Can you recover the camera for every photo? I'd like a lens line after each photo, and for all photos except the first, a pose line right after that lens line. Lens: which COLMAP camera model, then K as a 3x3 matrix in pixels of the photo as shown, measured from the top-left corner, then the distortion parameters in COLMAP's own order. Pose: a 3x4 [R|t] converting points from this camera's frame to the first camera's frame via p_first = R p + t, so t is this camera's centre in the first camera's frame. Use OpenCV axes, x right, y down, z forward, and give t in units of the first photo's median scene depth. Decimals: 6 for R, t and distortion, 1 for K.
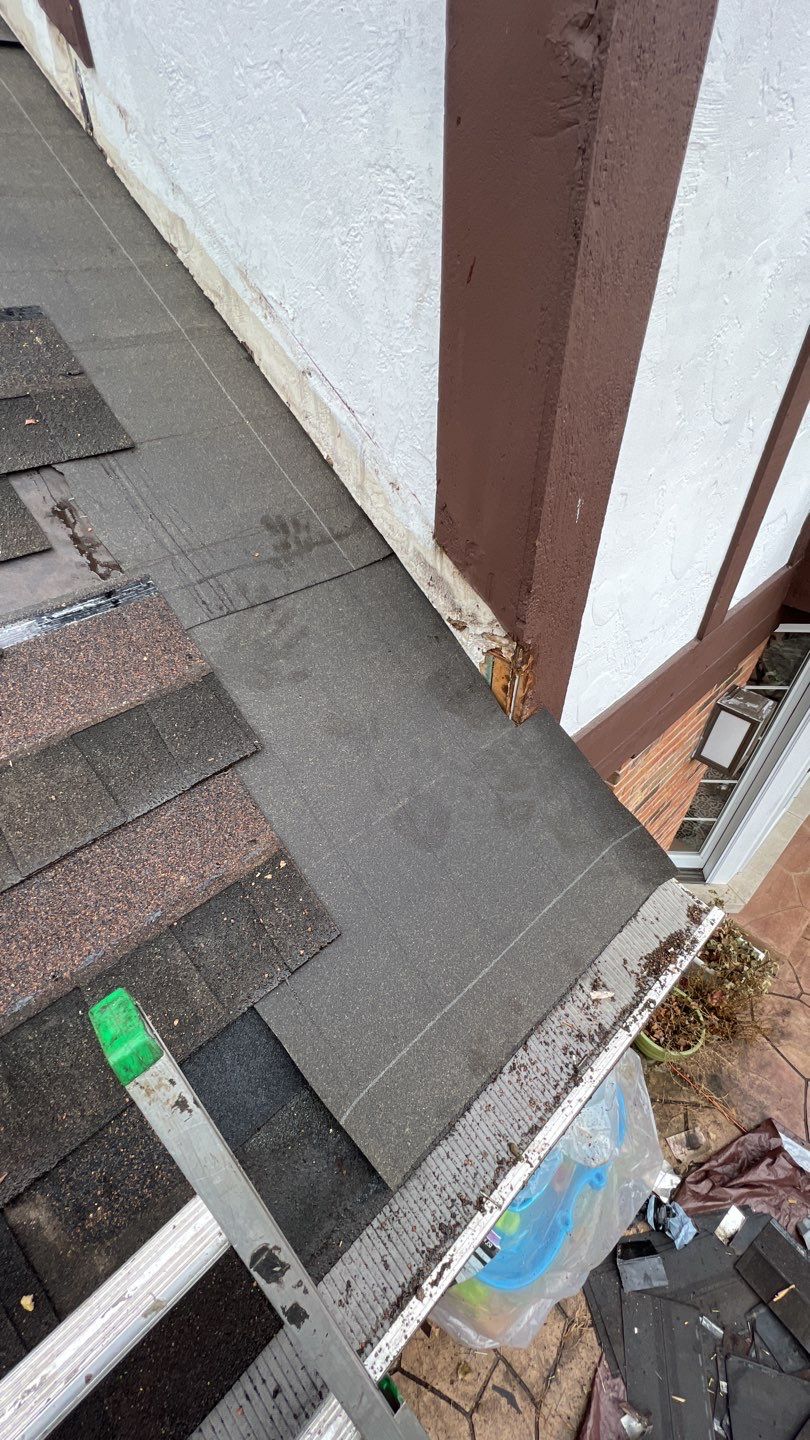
lens RADIAL K [[570.1, 0, 404.3], [0, 570.1, 717.5], [0, 0, 1]] dist [0.002019, -0.000985]
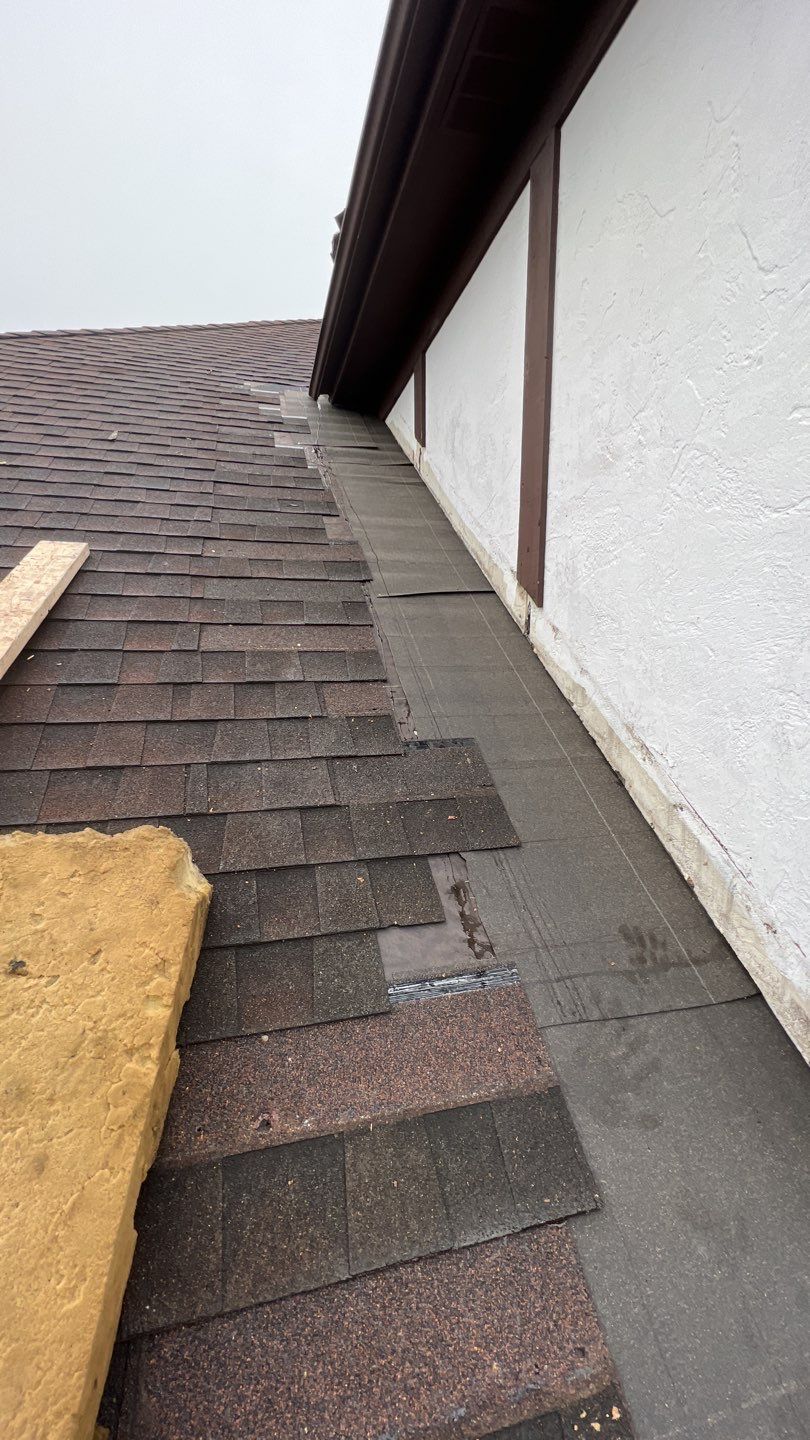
lens RADIAL K [[570.1, 0, 403.0], [0, 570.1, 718.4], [0, 0, 1]] dist [0.002019, -0.000985]
pose [[0.881182, 0.073721, -0.466995, -0.158564], [-0.312773, 0.831616, -0.458898, -0.069341], [0.354530, 0.550436, 0.755863, -0.170782]]
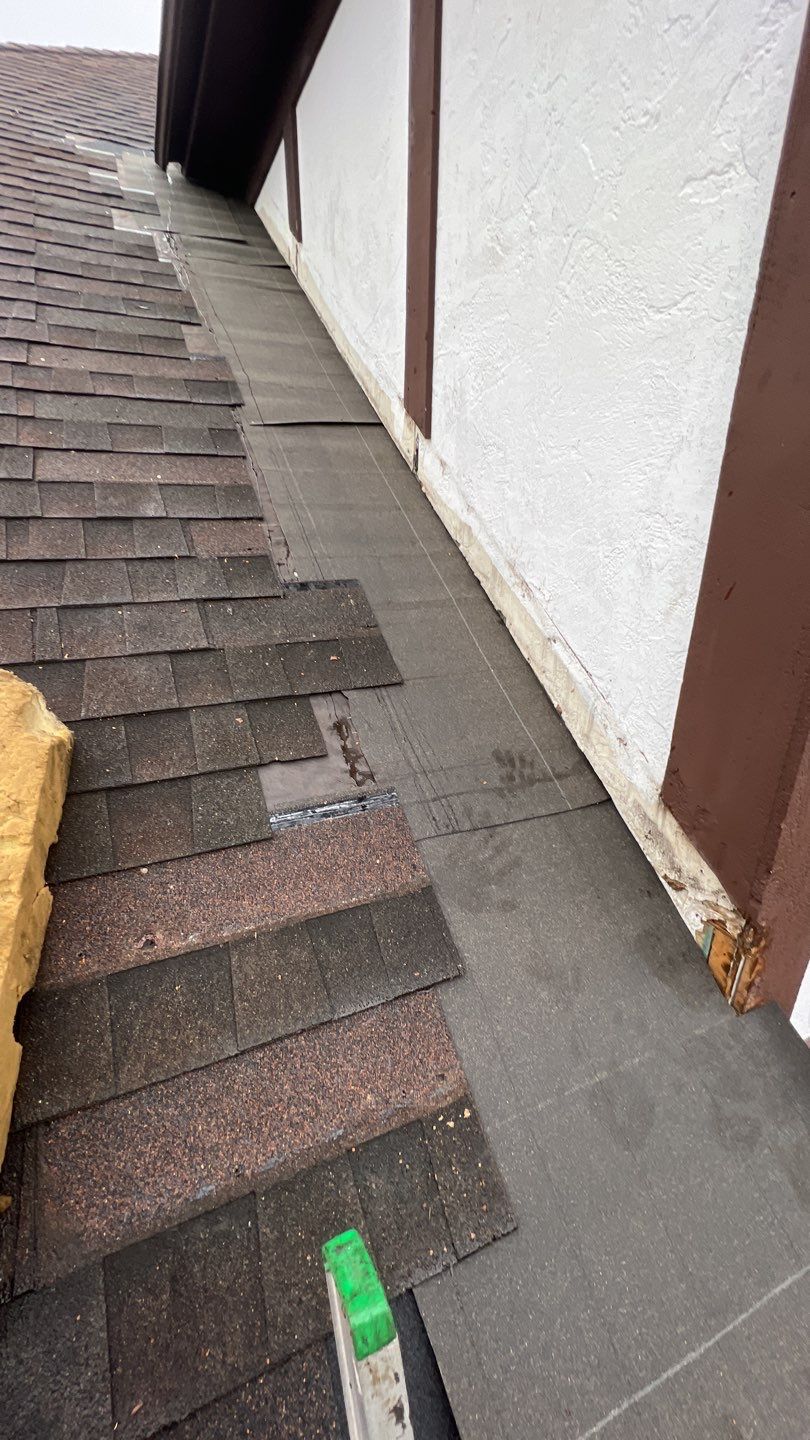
lens RADIAL K [[570.1, 0, 403.7], [0, 570.1, 718.4], [0, 0, 1]] dist [0.002019, -0.000985]
pose [[0.946735, 0.130111, -0.294557, -0.108016], [-0.222121, 0.926145, -0.304824, -0.031613], [0.233141, 0.354014, 0.905715, -0.092147]]
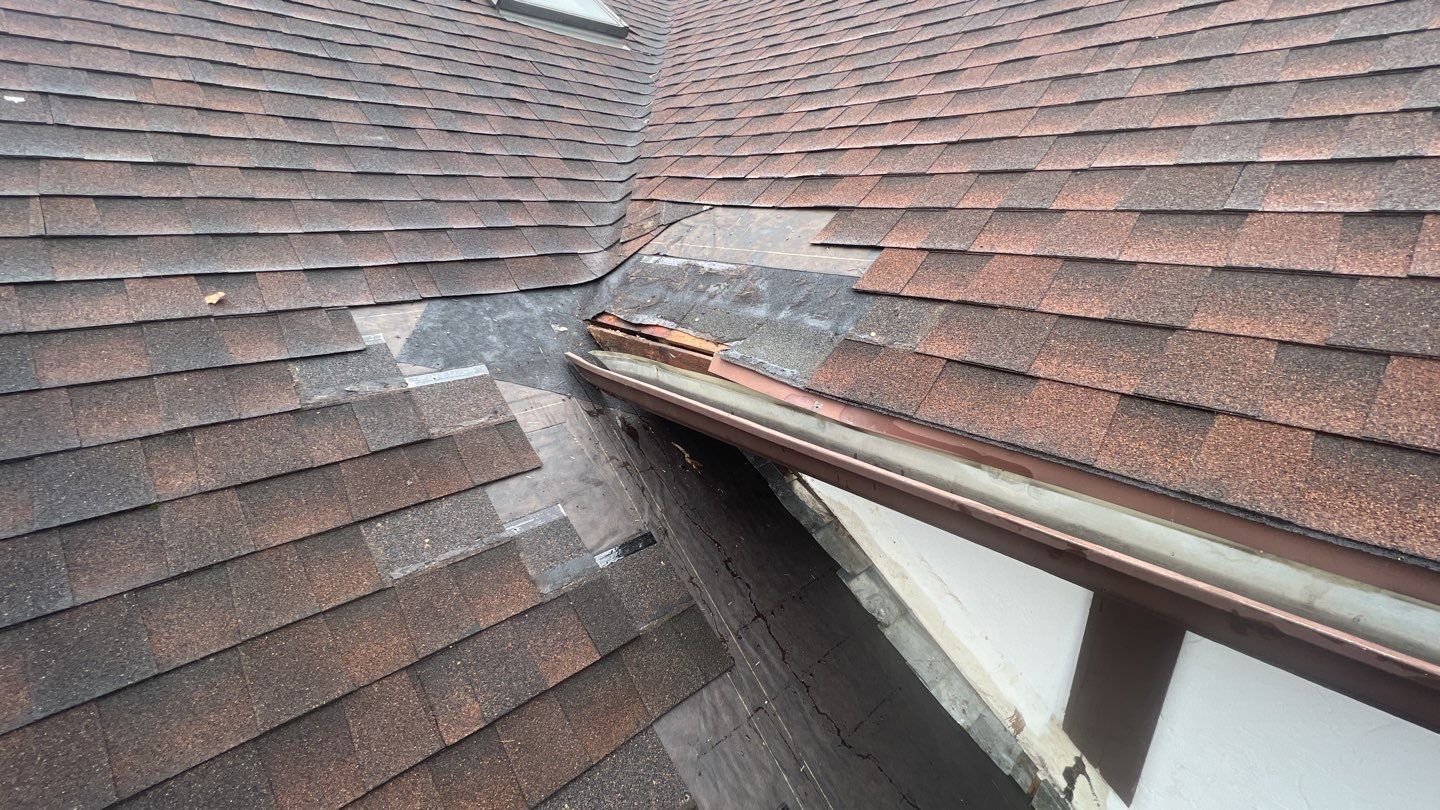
lens RADIAL K [[570.1, 0, 719.7], [0, 570.1, 407.3], [0, 0, 1]] dist [0.002019, -0.000985]
pose [[0.999604, 0.014586, 0.024069, -2.529721], [-0.005242, 0.936742, -0.349980, -3.090426], [-0.027651, 0.349715, 0.936448, -0.051019]]
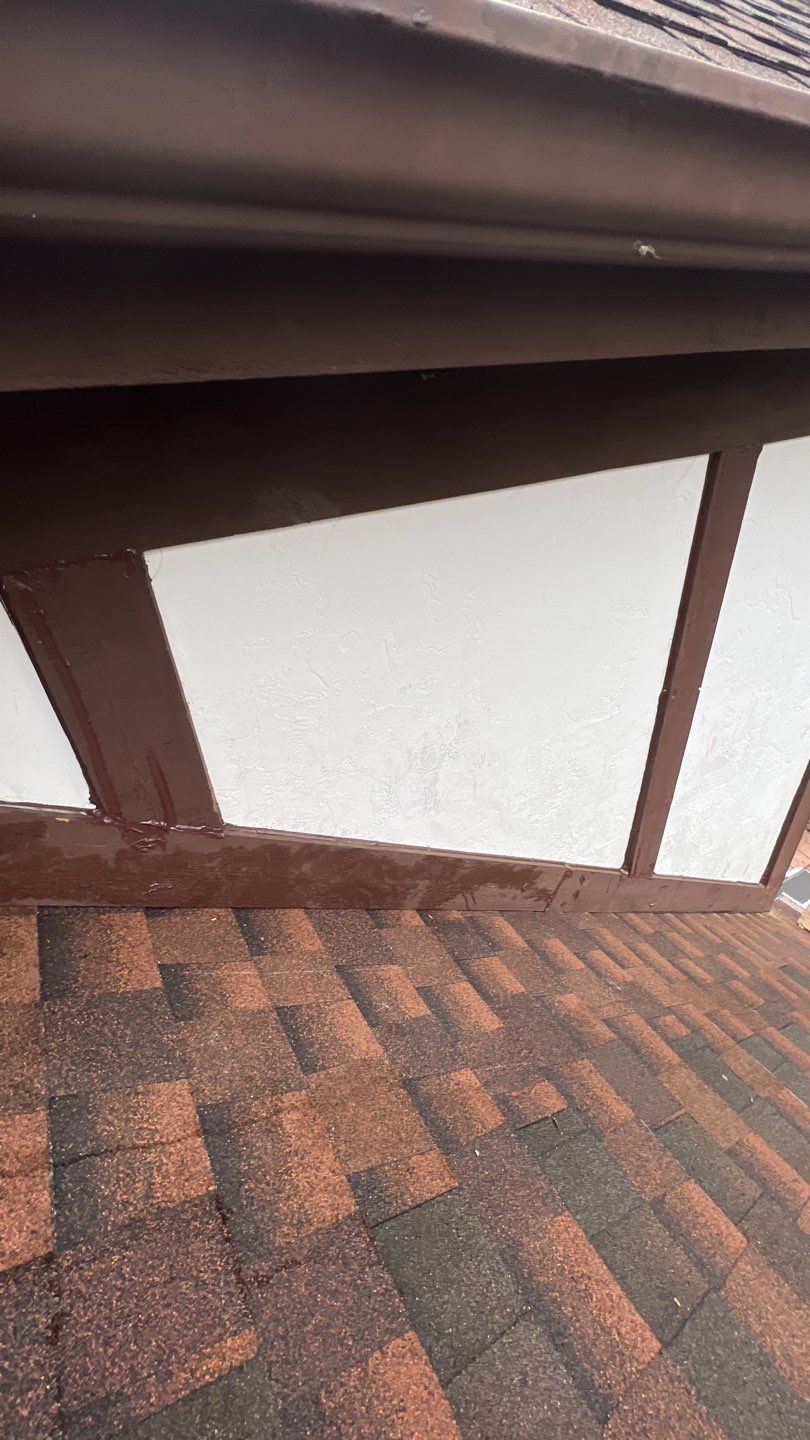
lens RADIAL K [[570.1, 0, 402.4], [0, 570.1, 717.3], [0, 0, 1]] dist [0.002019, -0.000985]
pose [[0.189753, -0.501449, 0.844123, -2.272264], [0.666179, 0.697318, 0.264487, -2.906740], [-0.721249, 0.512149, 0.466373, 0.603919]]
